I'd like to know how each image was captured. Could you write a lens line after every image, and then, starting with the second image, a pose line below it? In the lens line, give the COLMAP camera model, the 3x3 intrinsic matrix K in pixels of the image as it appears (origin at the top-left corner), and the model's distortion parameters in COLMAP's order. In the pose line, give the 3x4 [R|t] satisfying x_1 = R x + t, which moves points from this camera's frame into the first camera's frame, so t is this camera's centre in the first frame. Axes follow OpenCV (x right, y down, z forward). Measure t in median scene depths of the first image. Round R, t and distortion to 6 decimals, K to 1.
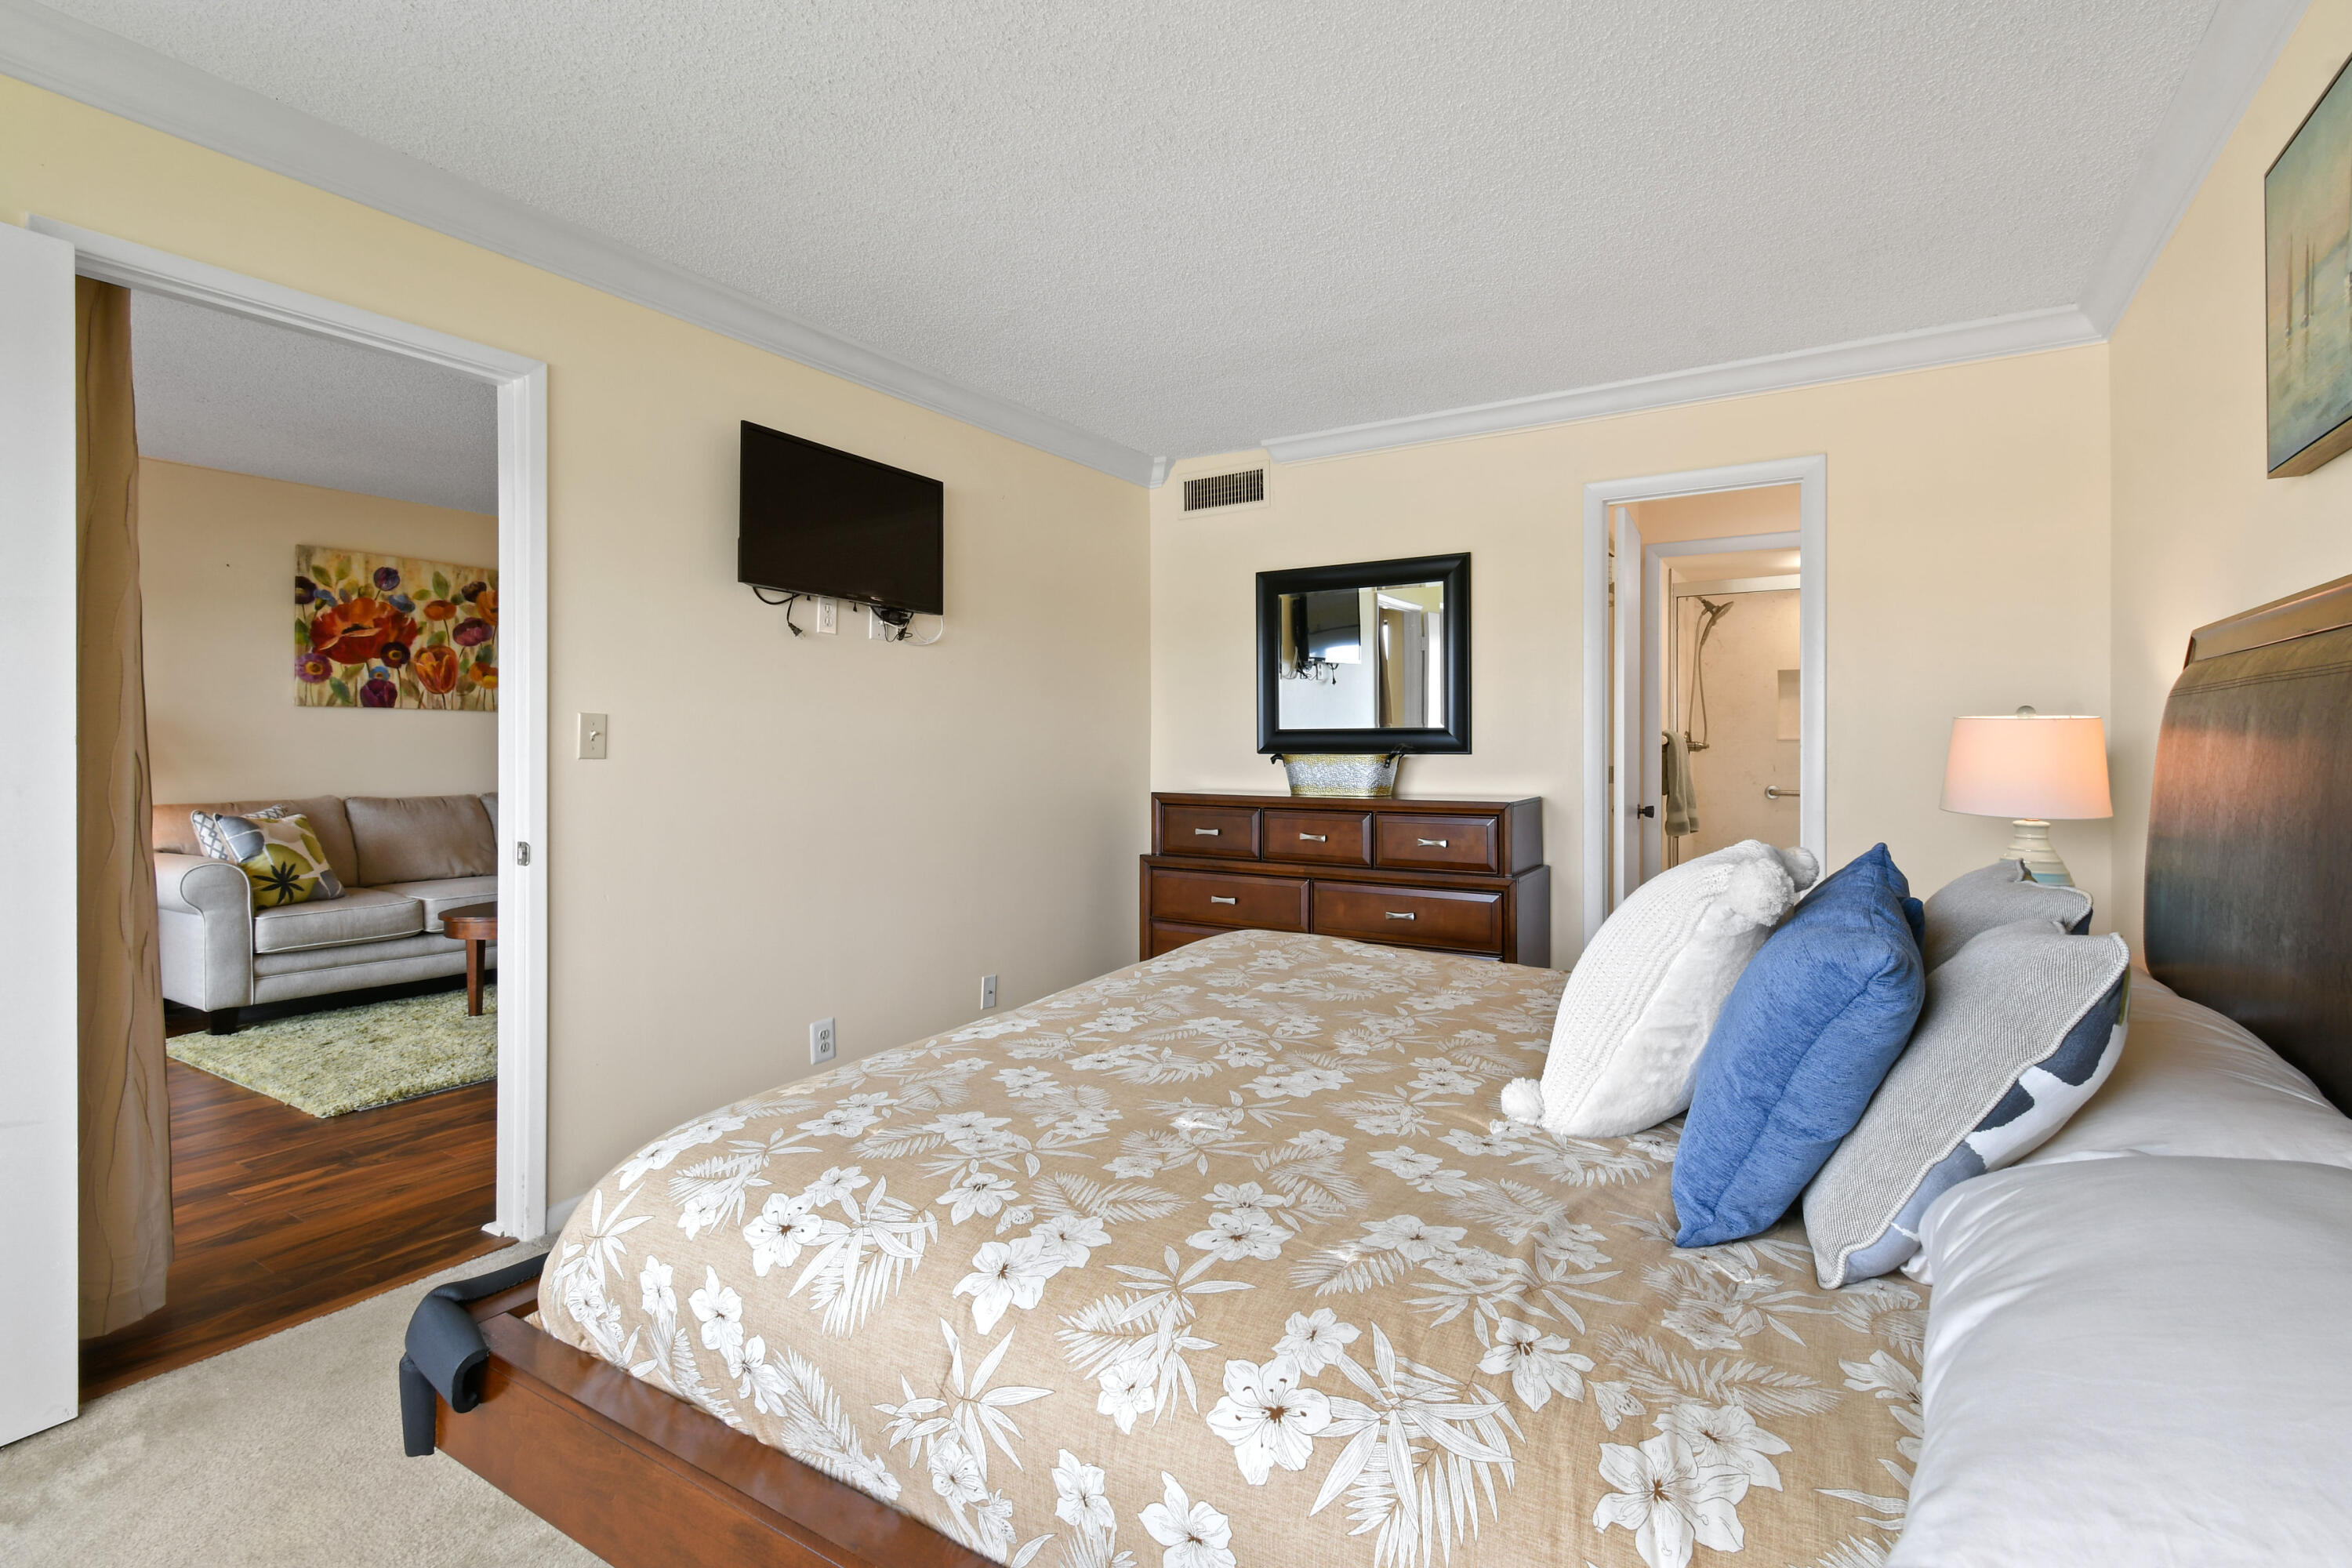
lens RADIAL K [[1050.1, 0, 1181.6], [0, 1050.1, 758.7], [0, 0, 1]] dist [-0.000045, 0.000022]
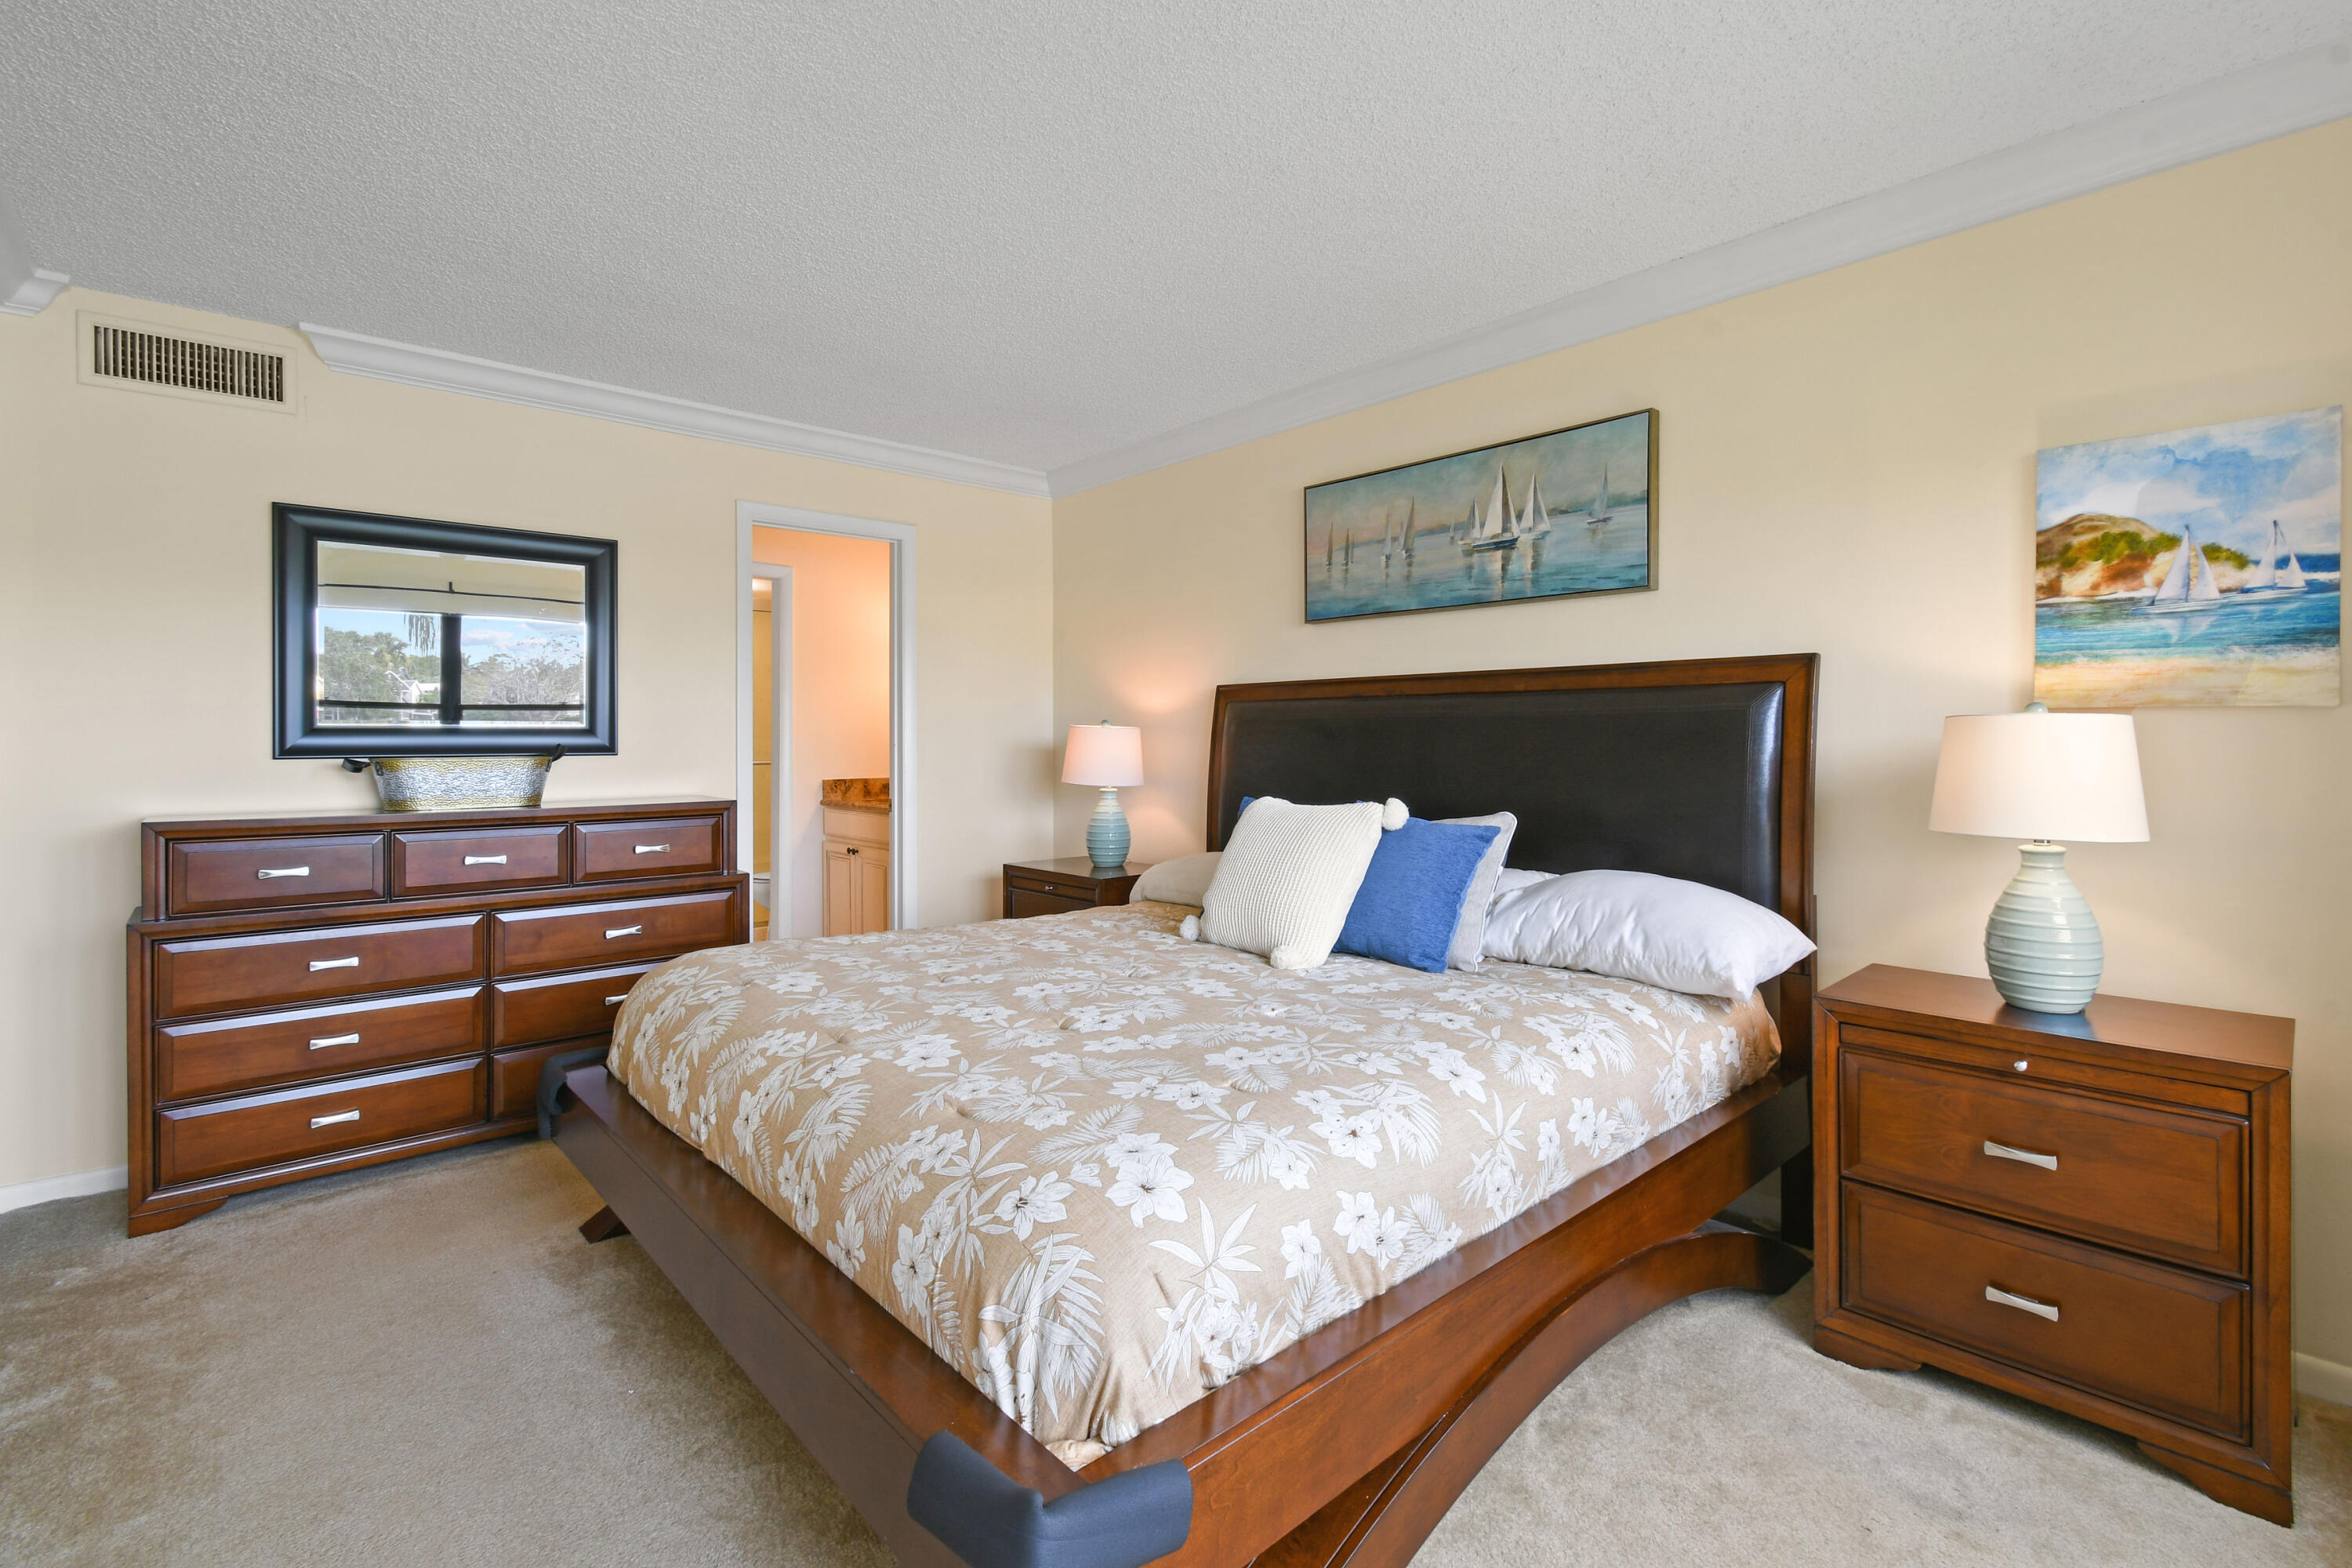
lens RADIAL K [[1050.1, 0, 1179.0], [0, 1050.1, 747.5], [0, 0, 1]] dist [-0.000045, 0.000022]
pose [[0.301423, -0.007463, 0.953461, -1.494051], [0.014573, 0.999889, 0.003220, -0.018883], [-0.953379, 0.012924, 0.301498, 0.745352]]
